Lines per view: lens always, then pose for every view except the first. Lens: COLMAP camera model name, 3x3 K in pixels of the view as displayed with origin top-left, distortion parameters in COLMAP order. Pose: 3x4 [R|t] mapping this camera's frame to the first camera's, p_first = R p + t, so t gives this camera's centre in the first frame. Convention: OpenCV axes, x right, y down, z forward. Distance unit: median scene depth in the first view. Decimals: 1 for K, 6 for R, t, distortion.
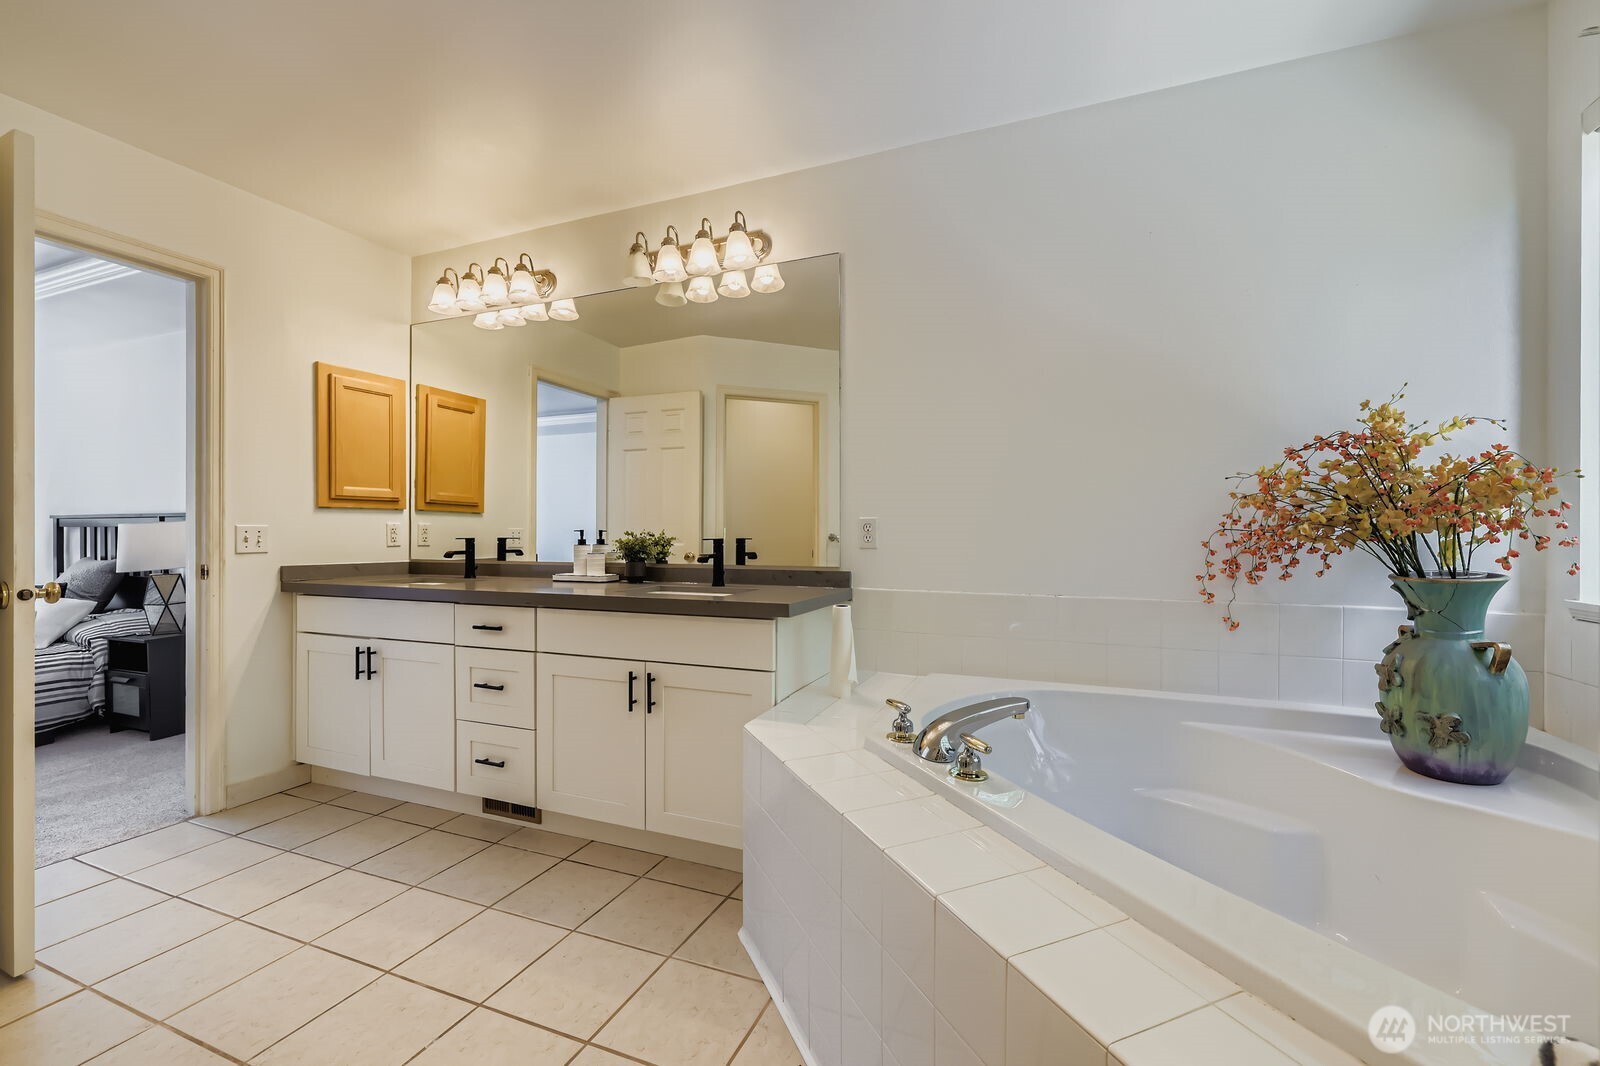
lens RADIAL K [[669.1, 0, 795.5], [0, 669.1, 535.8], [0, 0, 1]] dist [-0.002090, -0.000360]
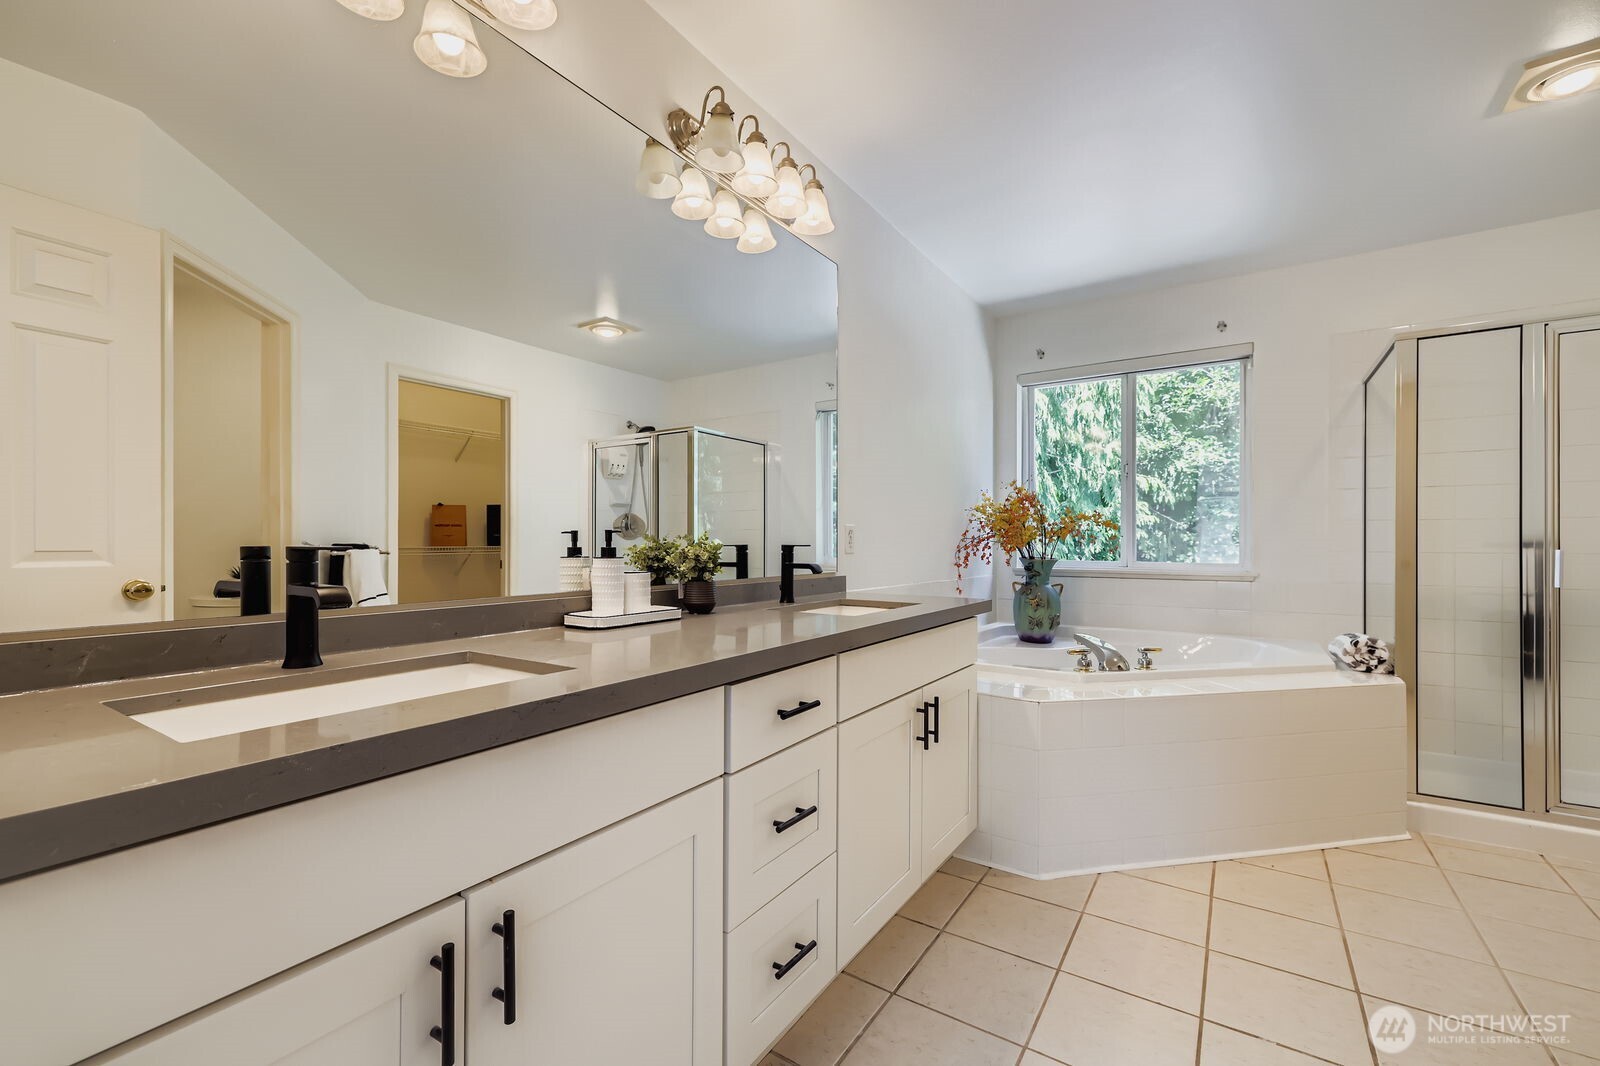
lens RADIAL K [[669.1, 0, 797.0], [0, 669.1, 538.9], [0, 0, 1]] dist [-0.002090, -0.000360]
pose [[0.172473, 0.005095, 0.985001, -0.983608], [0.000729, 0.999986, -0.005300, 0.001605], [-0.985014, 0.001632, 0.172467, 0.896700]]
